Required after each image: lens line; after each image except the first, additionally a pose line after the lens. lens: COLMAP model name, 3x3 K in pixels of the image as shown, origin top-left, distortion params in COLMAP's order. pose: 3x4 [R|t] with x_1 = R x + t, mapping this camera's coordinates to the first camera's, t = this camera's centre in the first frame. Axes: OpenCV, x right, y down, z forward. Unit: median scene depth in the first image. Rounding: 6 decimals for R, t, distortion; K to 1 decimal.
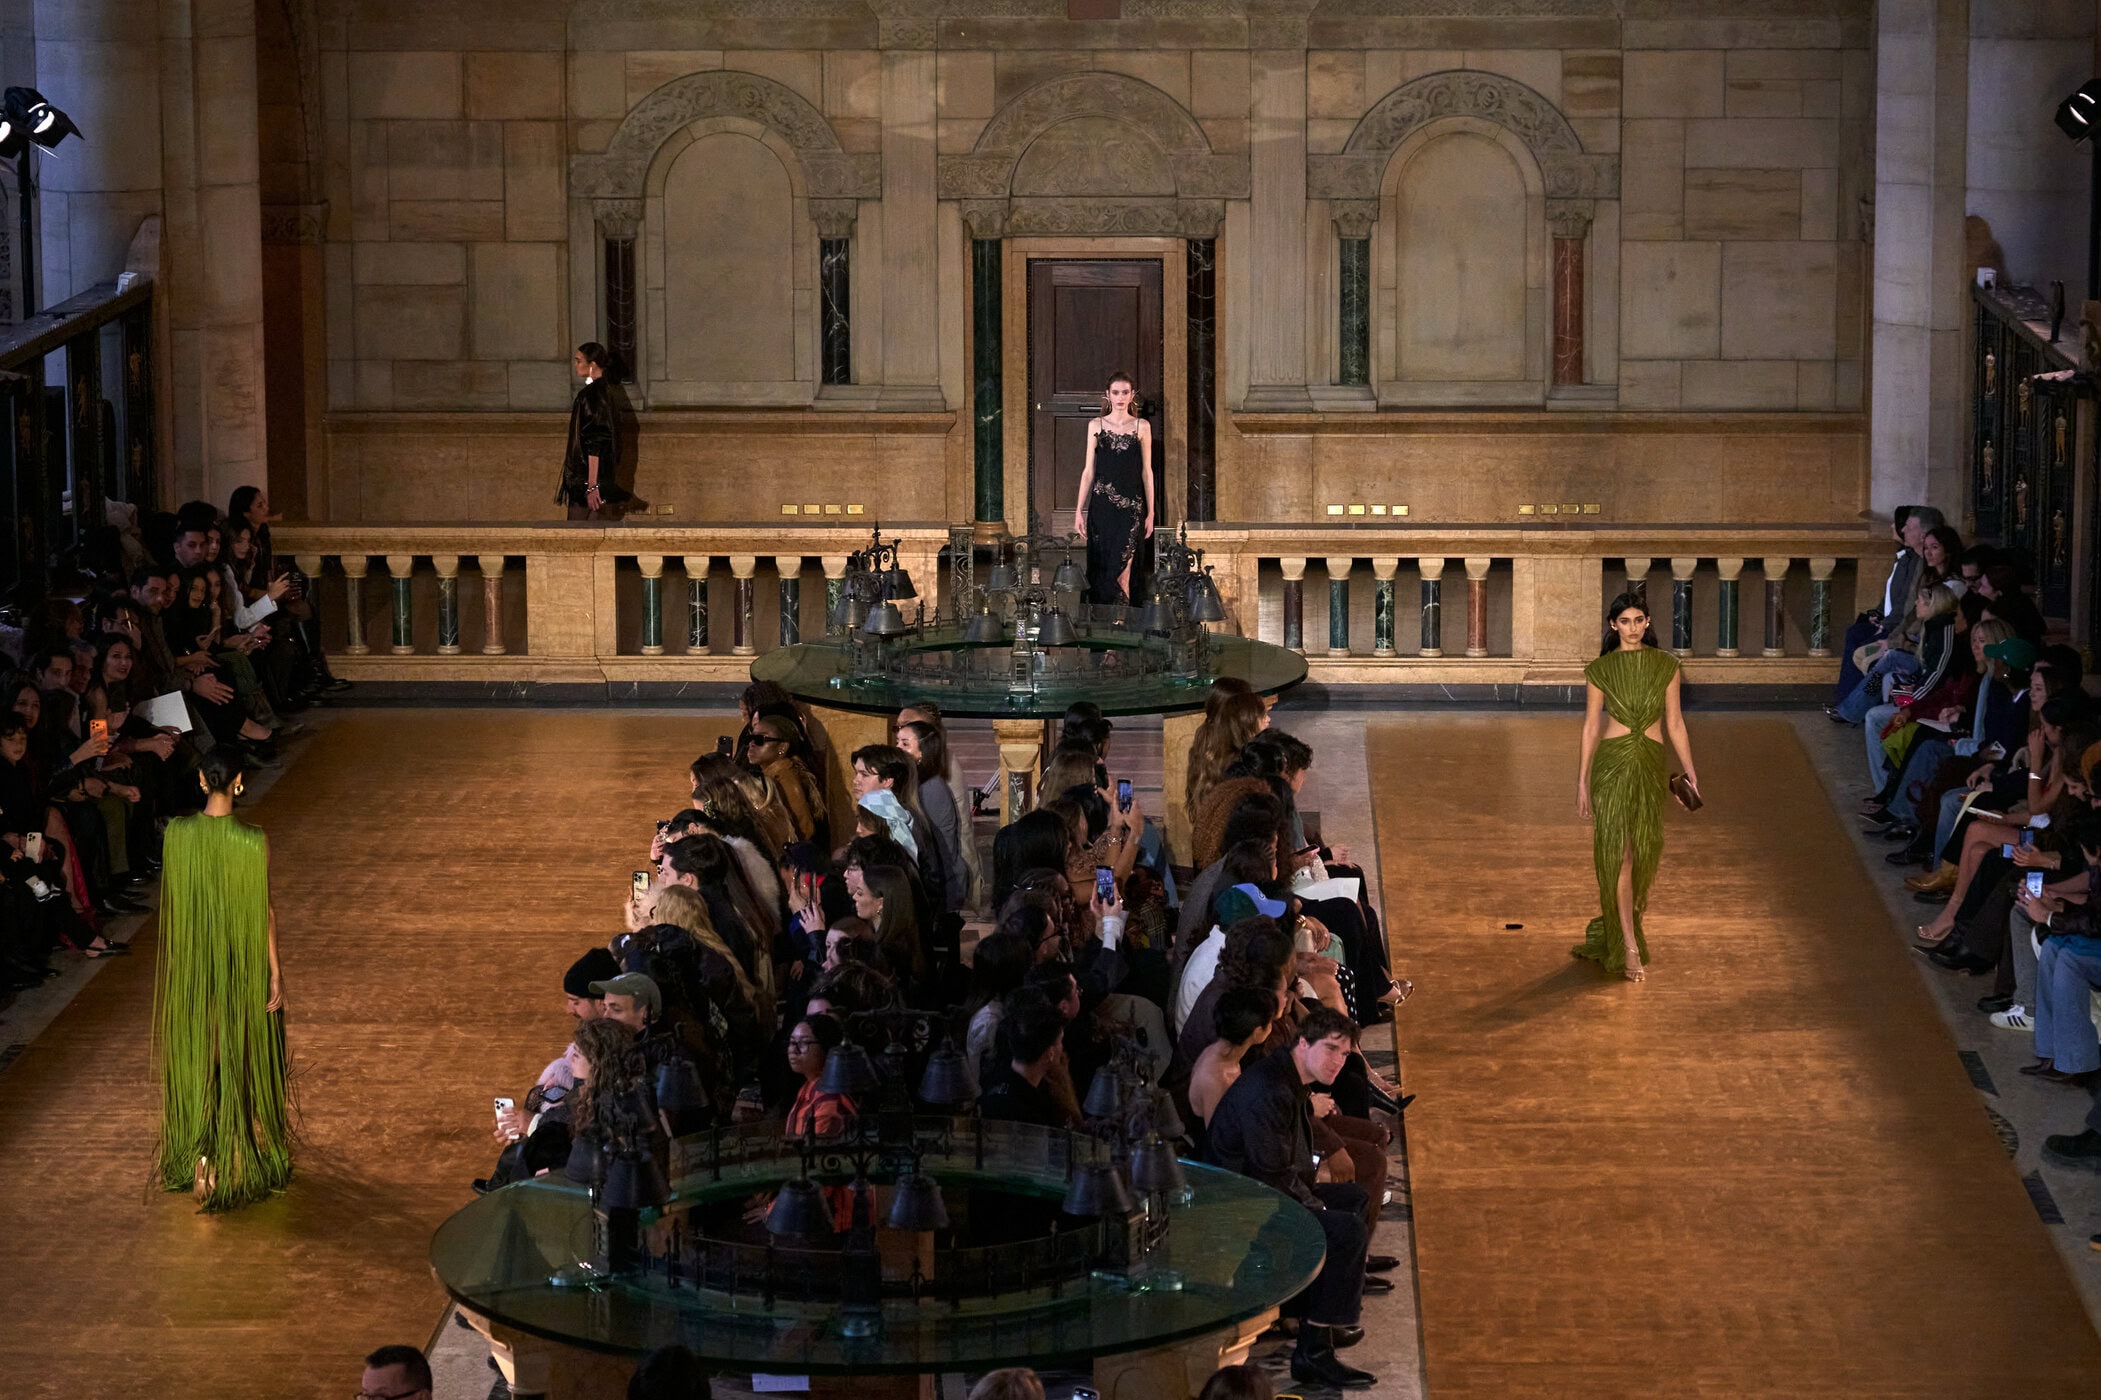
lens RADIAL K [[5873.2, 0, 1163.8], [0, 5873.2, 682.0], [0, 0, 1]] dist [0.010608, 0.000000]
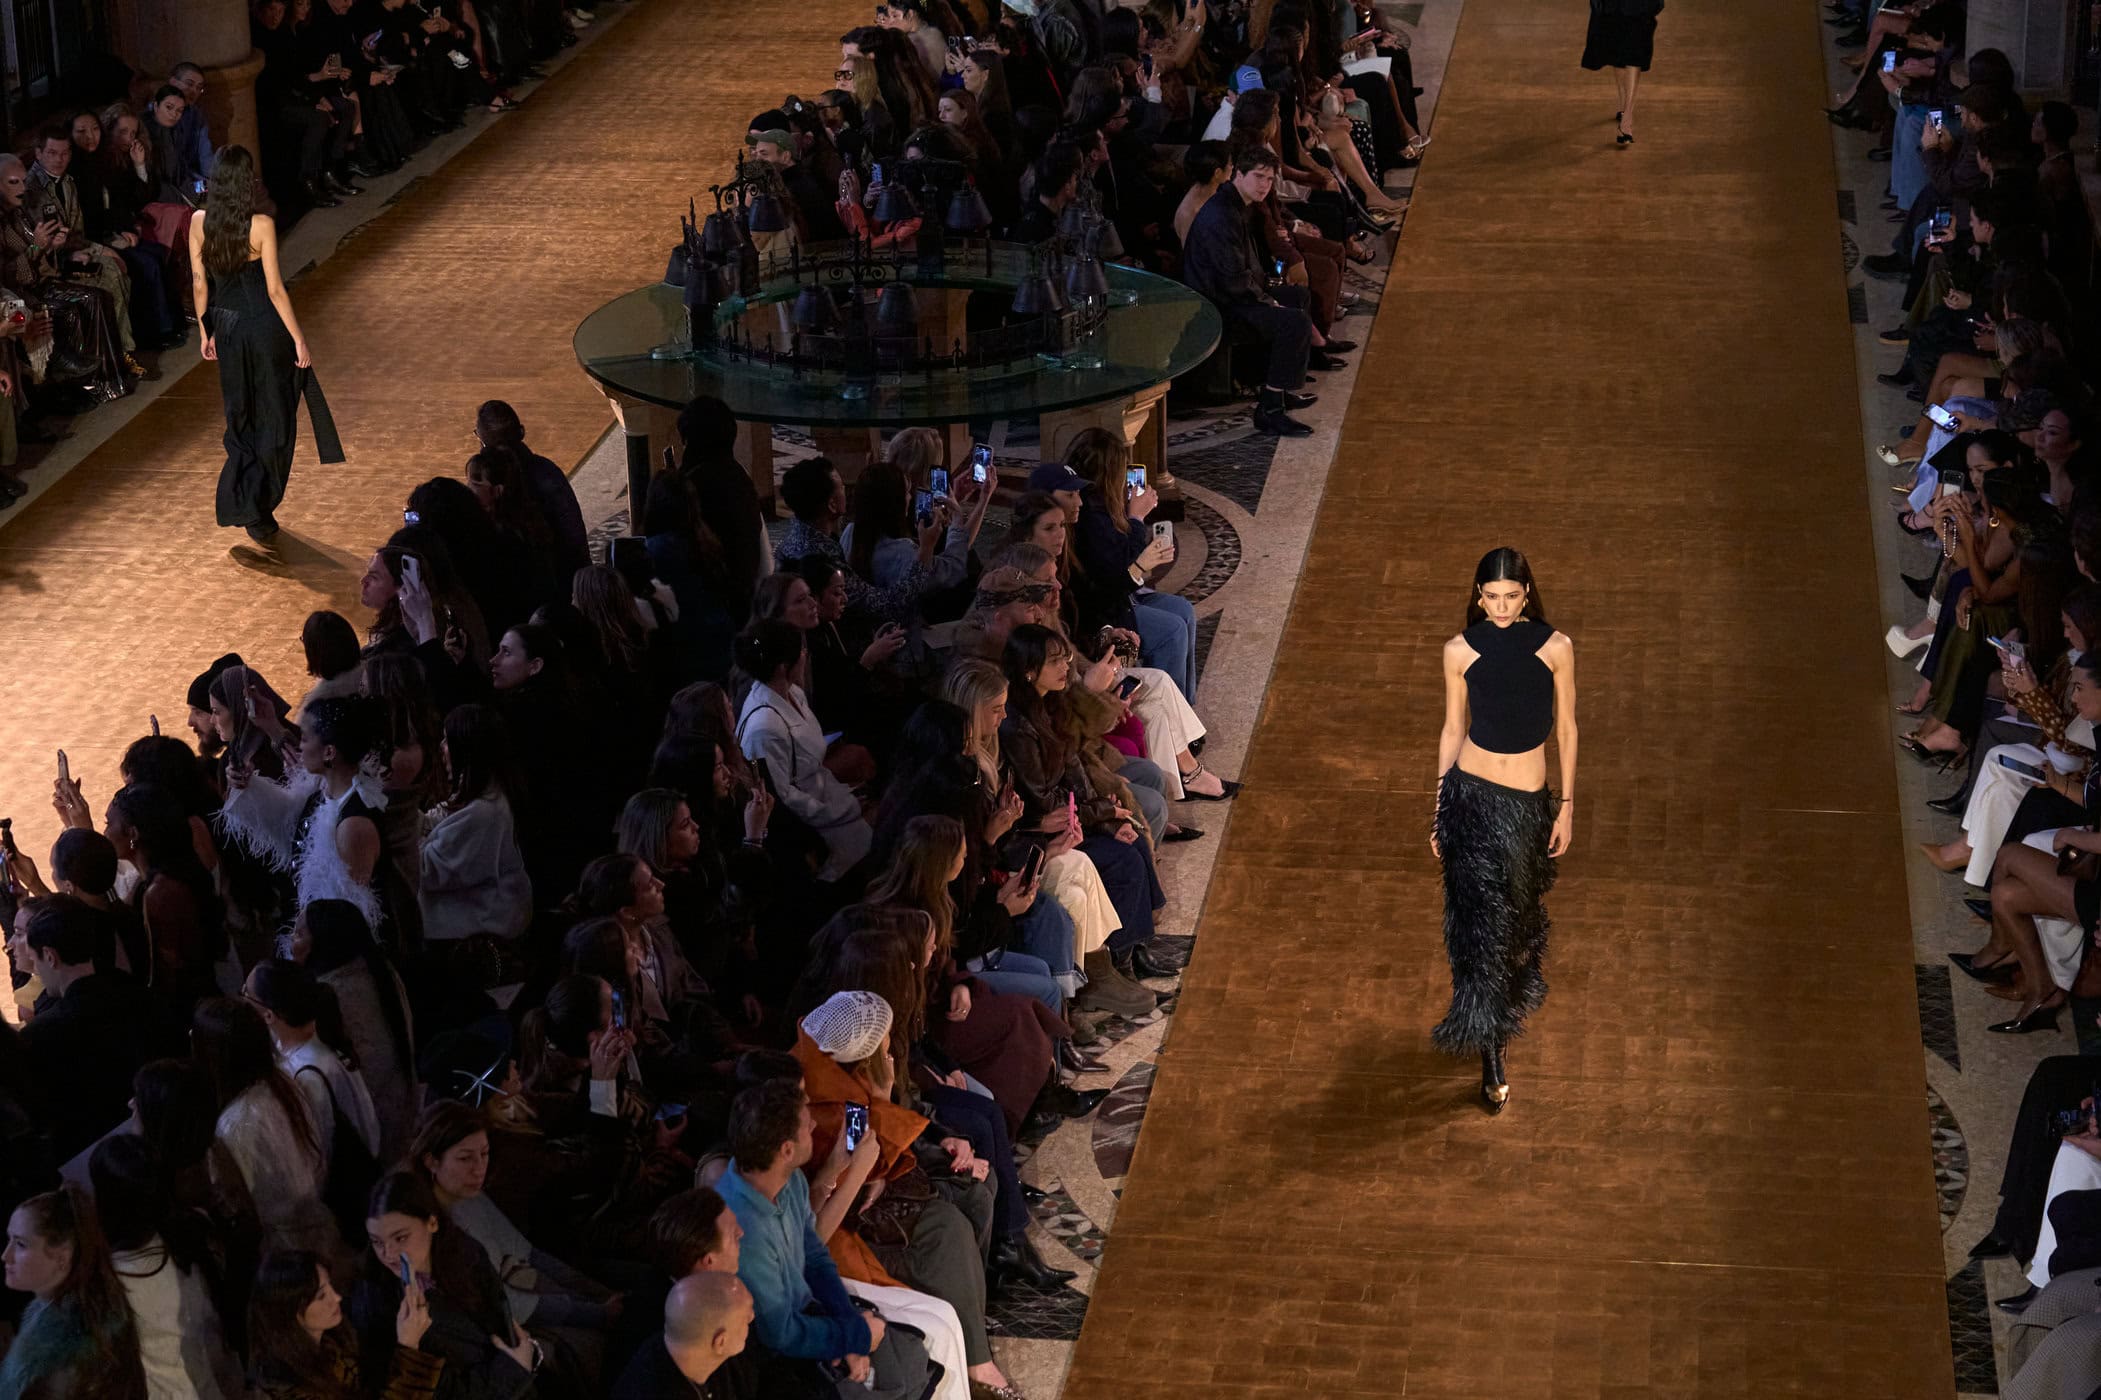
lens RADIAL K [[4322.8, 0, 923.5], [0, 4322.8, 711.8], [0, 0, 1]] dist [-0.005489, 0.000000]
pose [[0.987638, 0.025662, -0.154635, 0.066955], [0.003678, 0.982443, 0.186528, -0.003318], [0.156707, -0.184791, 0.970204, 0.000067]]
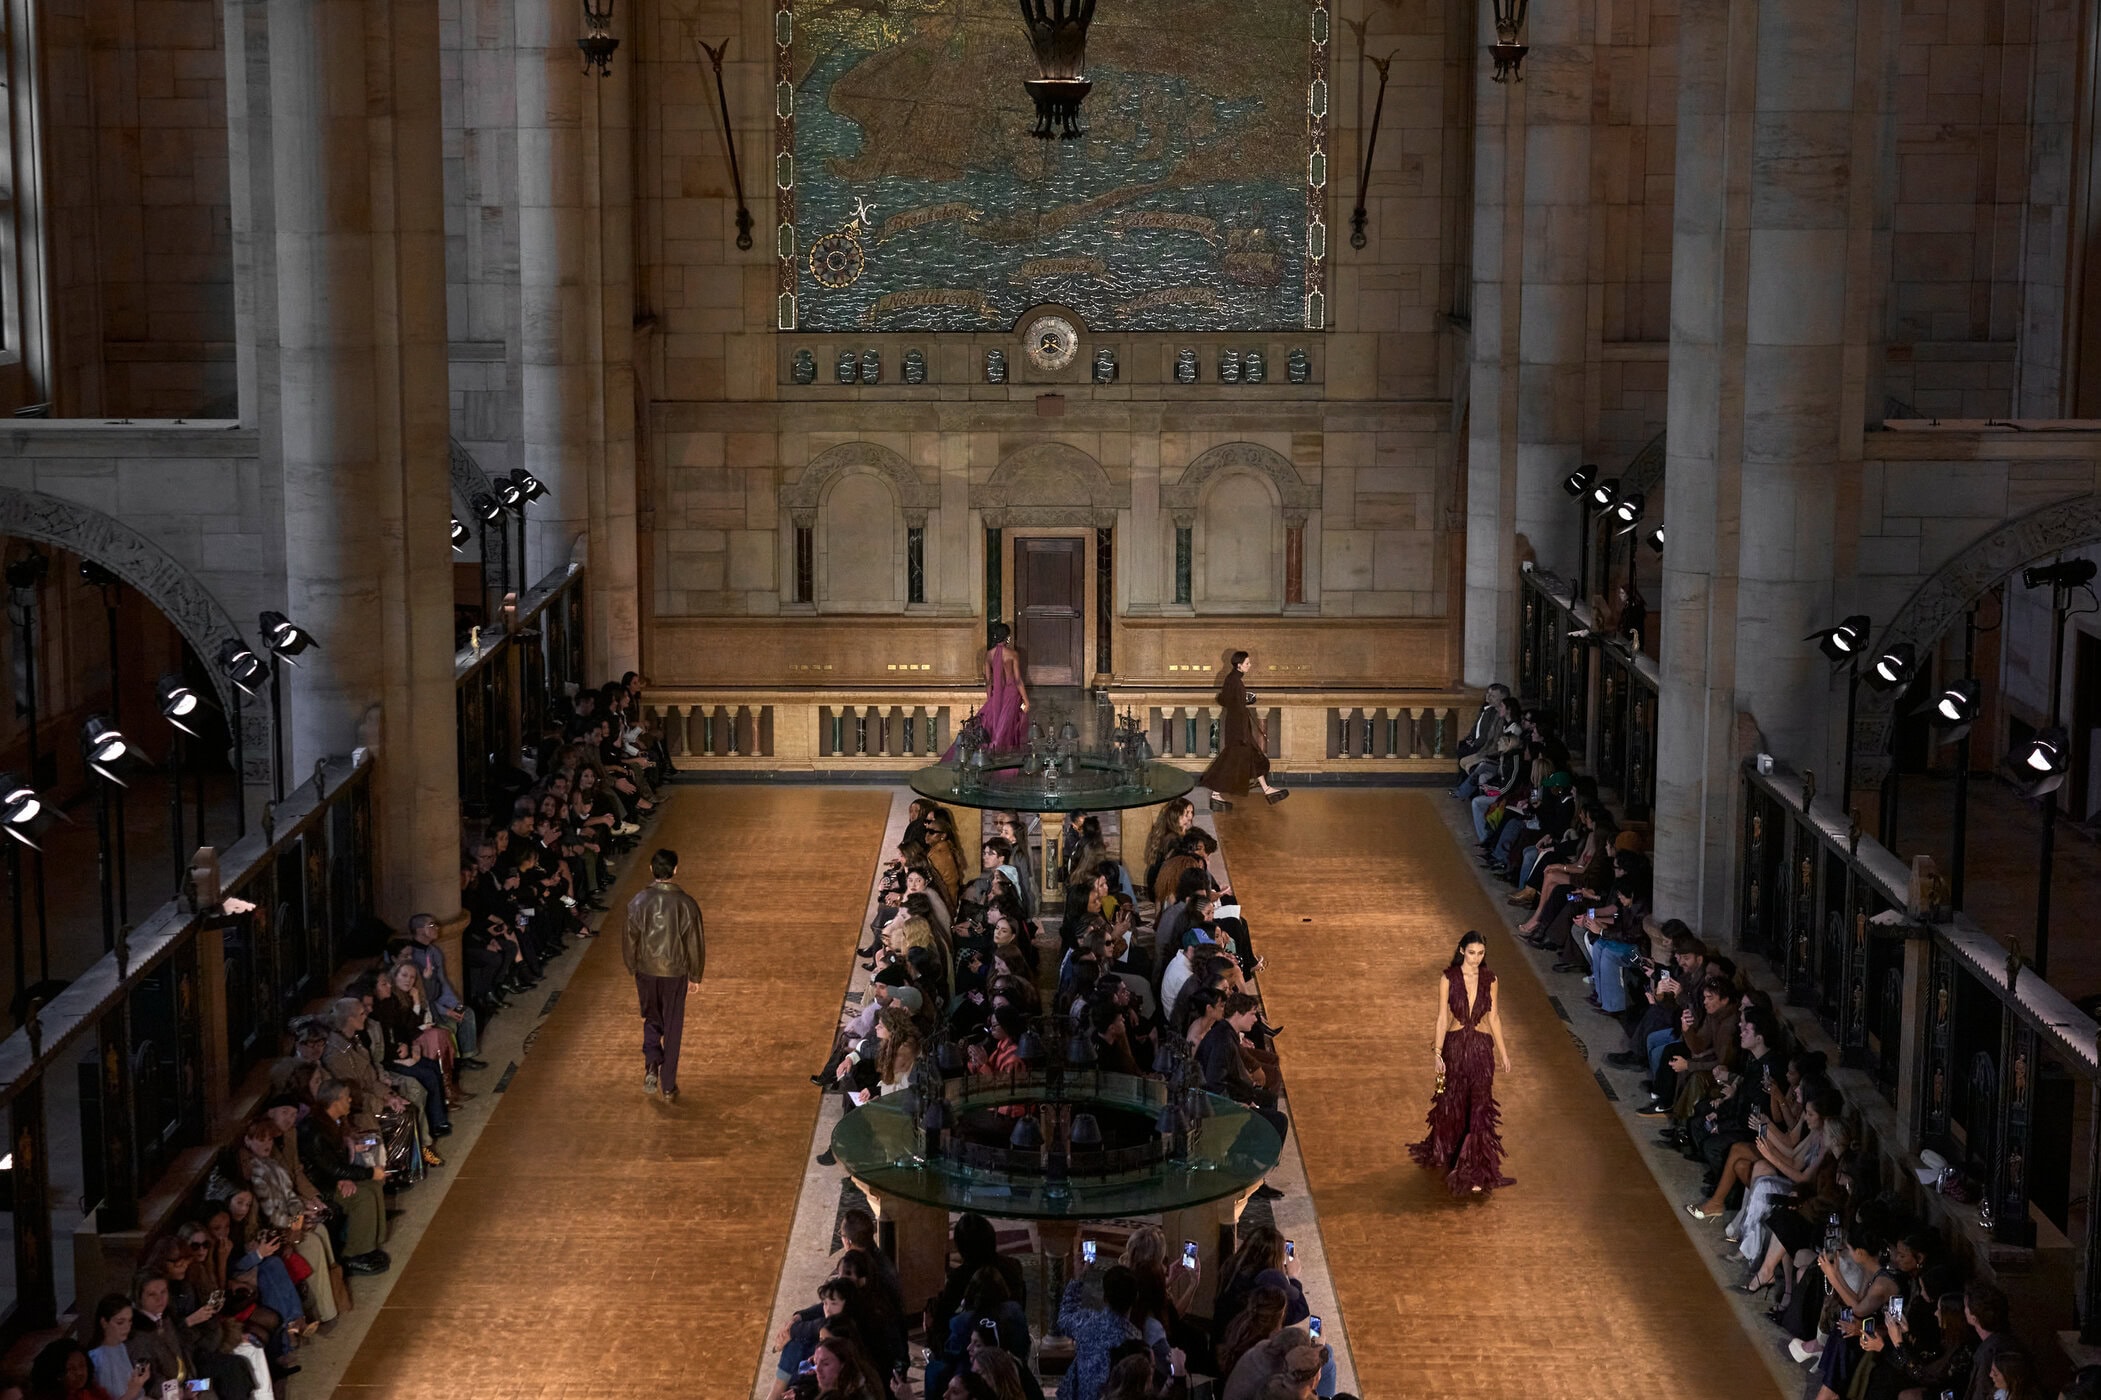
lens RADIAL K [[3118.9, 0, 965.5], [0, 3118.9, 600.6], [0, 0, 1]] dist [0.037432, 0.000000]
pose [[0.999989, 0.000381, -0.004628, -0.042565], [-0.000473, 0.999802, -0.019880, -0.037982], [0.004619, 0.019882, 0.999792, -0.035522]]
